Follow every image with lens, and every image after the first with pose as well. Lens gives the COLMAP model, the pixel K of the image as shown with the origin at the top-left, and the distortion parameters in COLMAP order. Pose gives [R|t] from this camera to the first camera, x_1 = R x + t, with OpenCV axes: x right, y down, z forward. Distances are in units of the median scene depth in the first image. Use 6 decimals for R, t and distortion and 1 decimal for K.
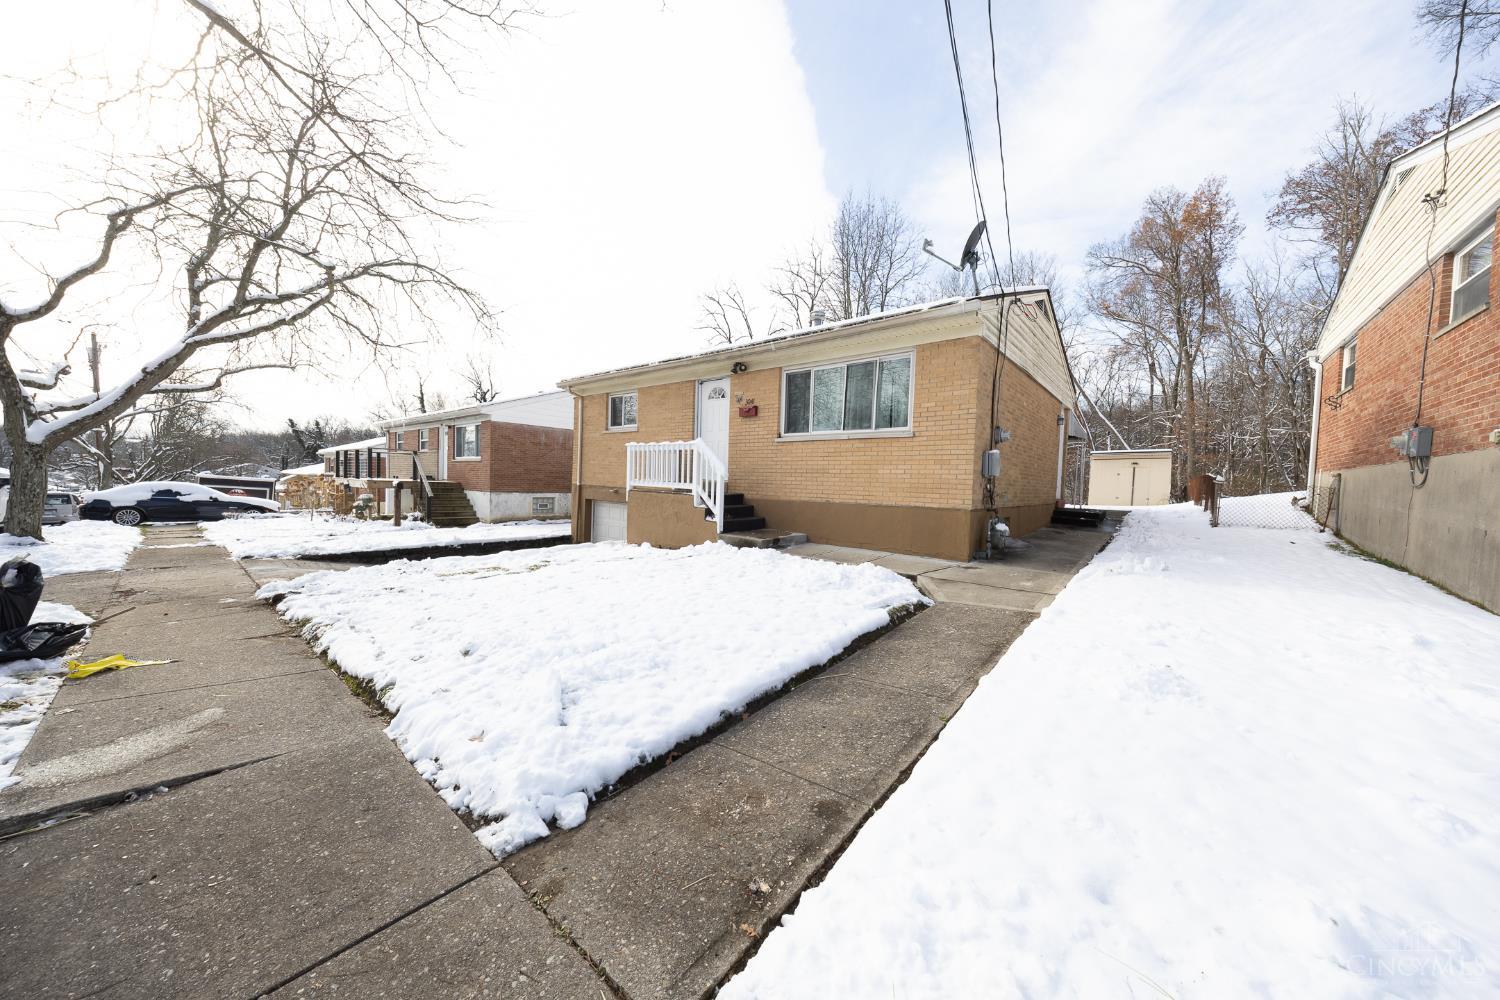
lens RADIAL K [[506.3, 0, 751.9], [0, 506.3, 504.1], [0, 0, 1]] dist [-0.002681, -0.000057]
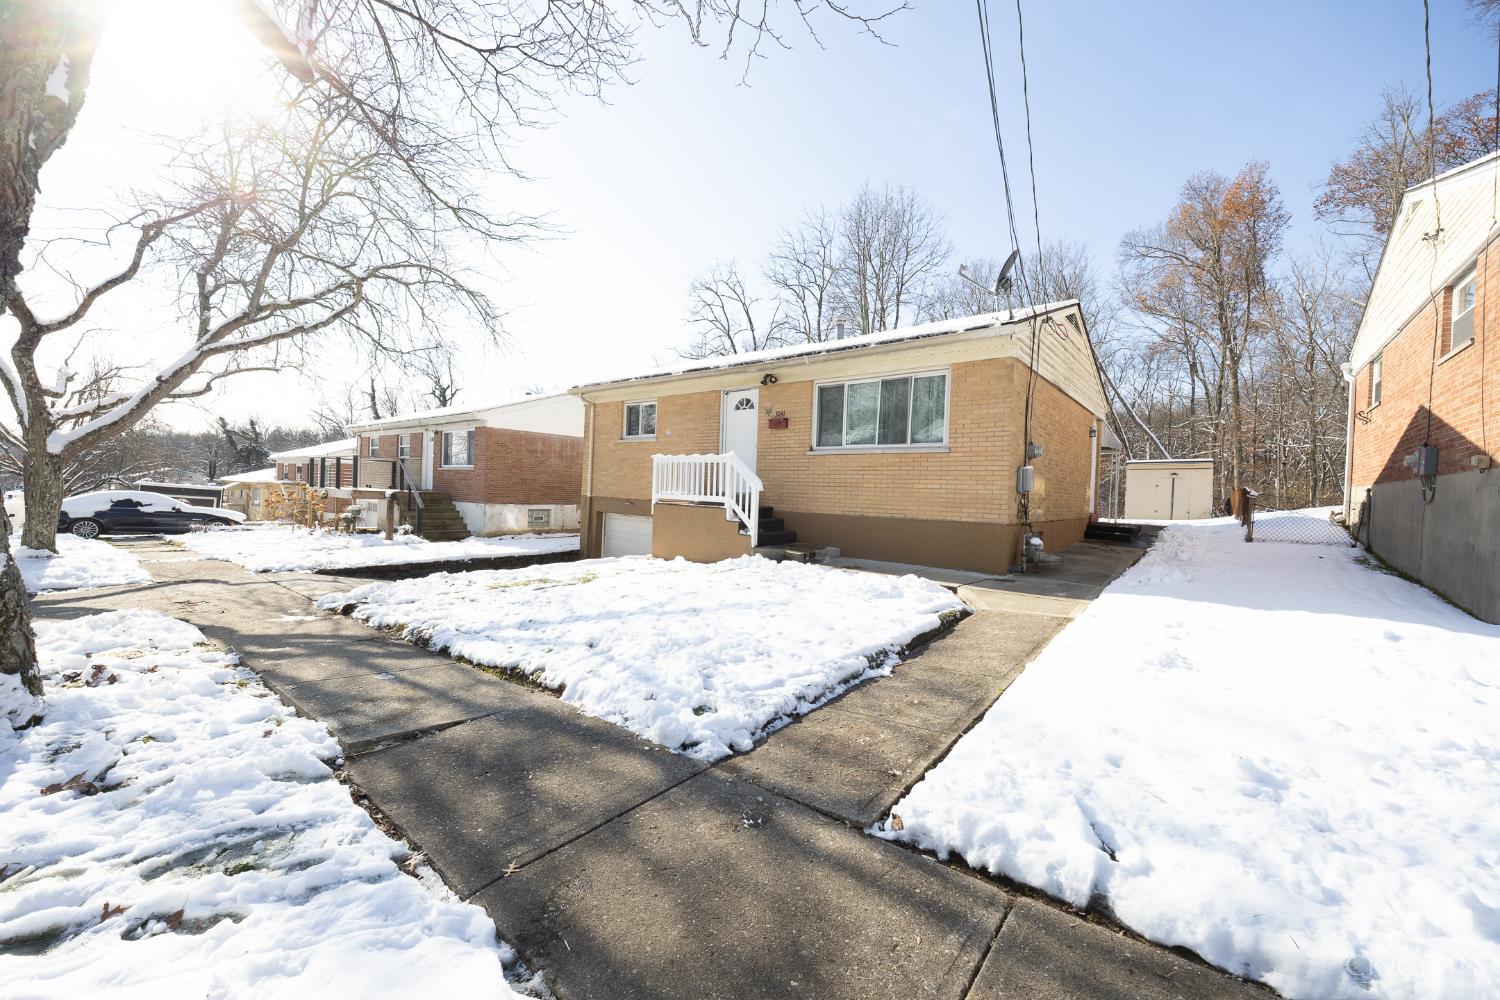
lens RADIAL K [[583.0, 0, 750.6], [0, 583.0, 502.1], [0, 0, 1]] dist [-0.002253, 0.000184]
pose [[0.999910, 0.002739, 0.013133, -0.075385], [-0.002422, 0.999706, -0.024116, -0.002815], [-0.013195, 0.024082, 0.999623, -0.130672]]
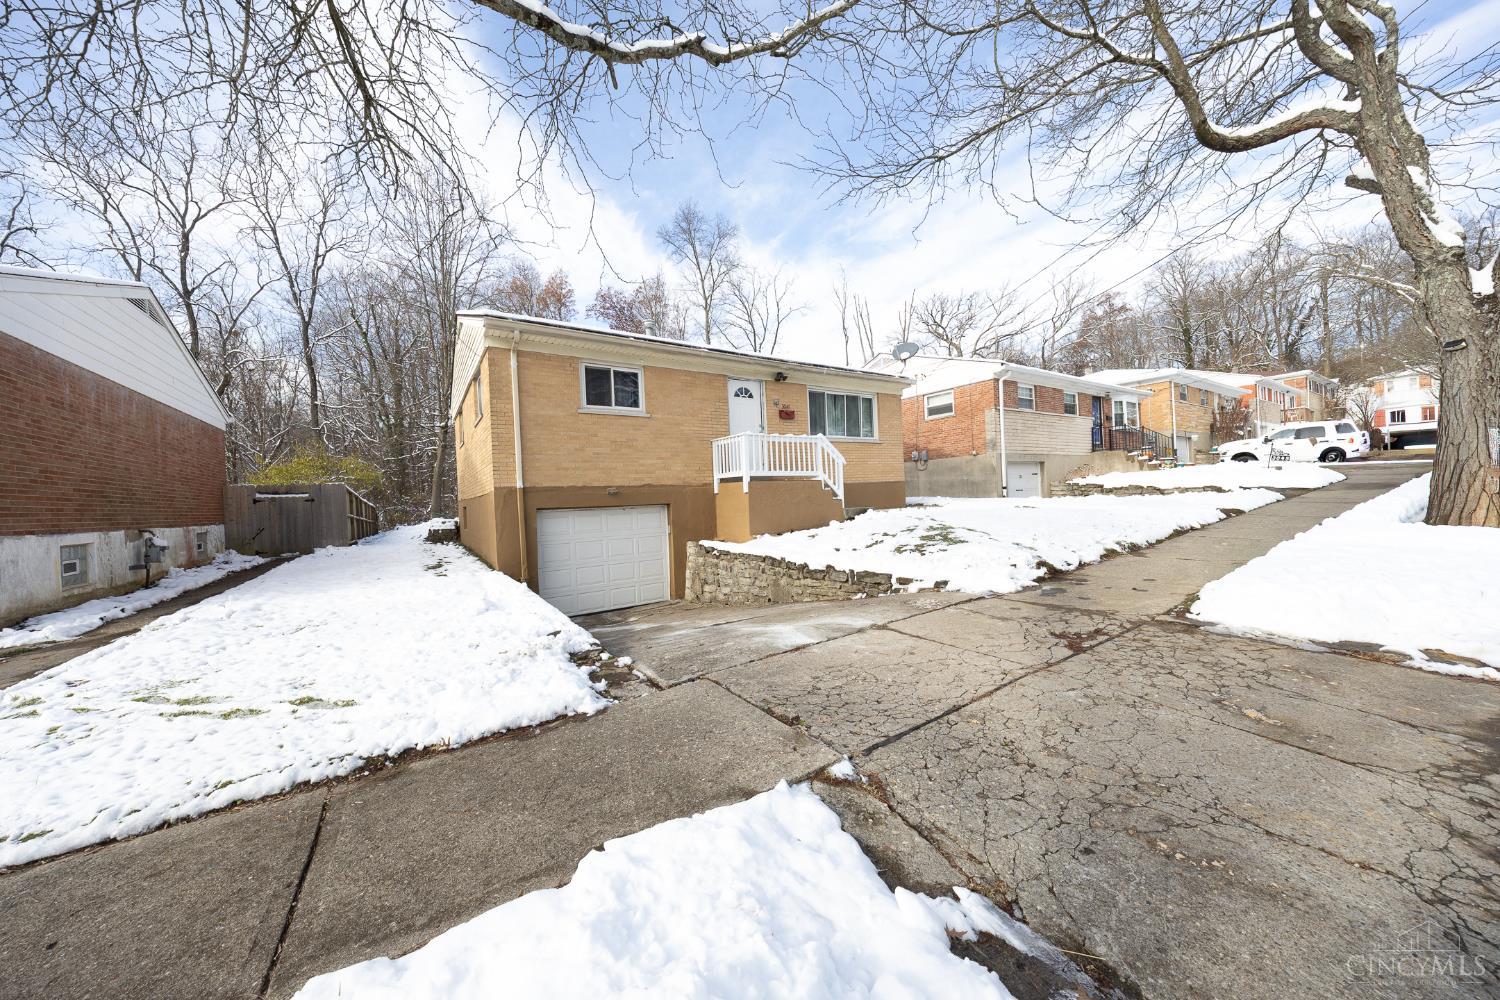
lens RADIAL K [[506.3, 0, 753.8], [0, 506.3, 501.0], [0, 0, 1]] dist [-0.002681, -0.000057]
pose [[0.269155, -0.047462, 0.961927, -1.205396], [0.095867, 0.995145, 0.022276, -0.010405], [-0.958314, 0.086221, 0.272398, 0.758204]]
